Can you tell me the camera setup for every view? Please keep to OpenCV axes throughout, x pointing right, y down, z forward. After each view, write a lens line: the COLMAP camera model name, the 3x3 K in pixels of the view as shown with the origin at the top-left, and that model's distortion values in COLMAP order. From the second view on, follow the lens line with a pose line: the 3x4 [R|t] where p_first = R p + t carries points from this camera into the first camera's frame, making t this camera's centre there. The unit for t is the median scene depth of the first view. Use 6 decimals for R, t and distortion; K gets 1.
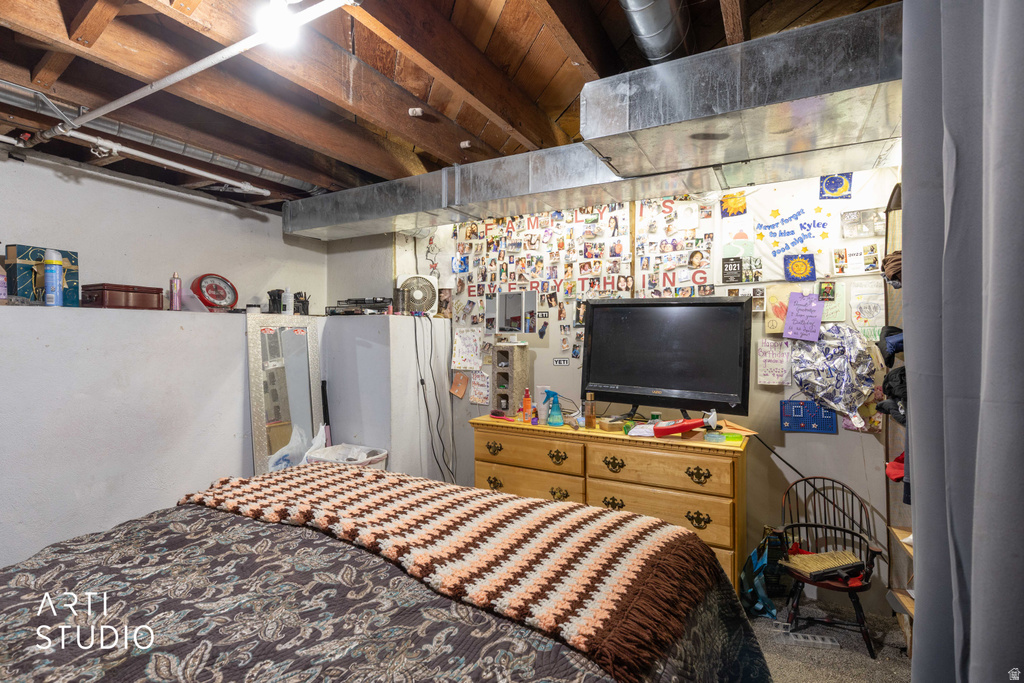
lens RADIAL K [[490.1, 0, 511.2], [0, 490.1, 342.5], [0, 0, 1]] dist [0.002209, -0.000942]
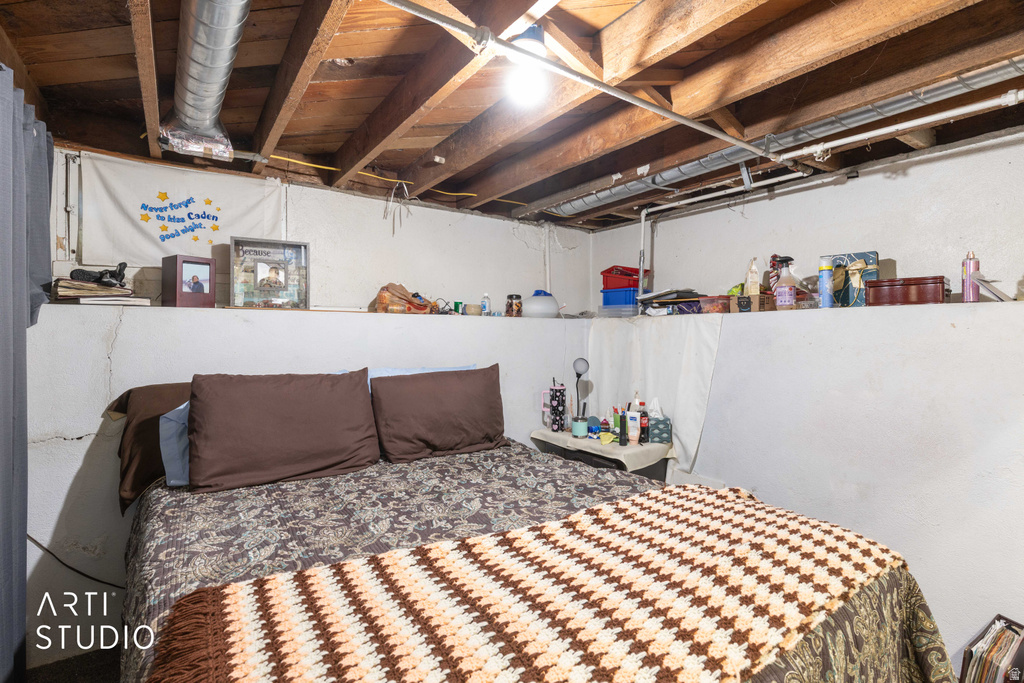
lens RADIAL K [[490.1, 0, 512.8], [0, 490.1, 334.4], [0, 0, 1]] dist [0.002209, -0.000942]
pose [[-0.444817, 0.005170, -0.895607, 0.506513], [-0.016124, 0.999775, 0.013779, -0.025490], [0.895477, 0.020570, -0.444633, 1.186209]]
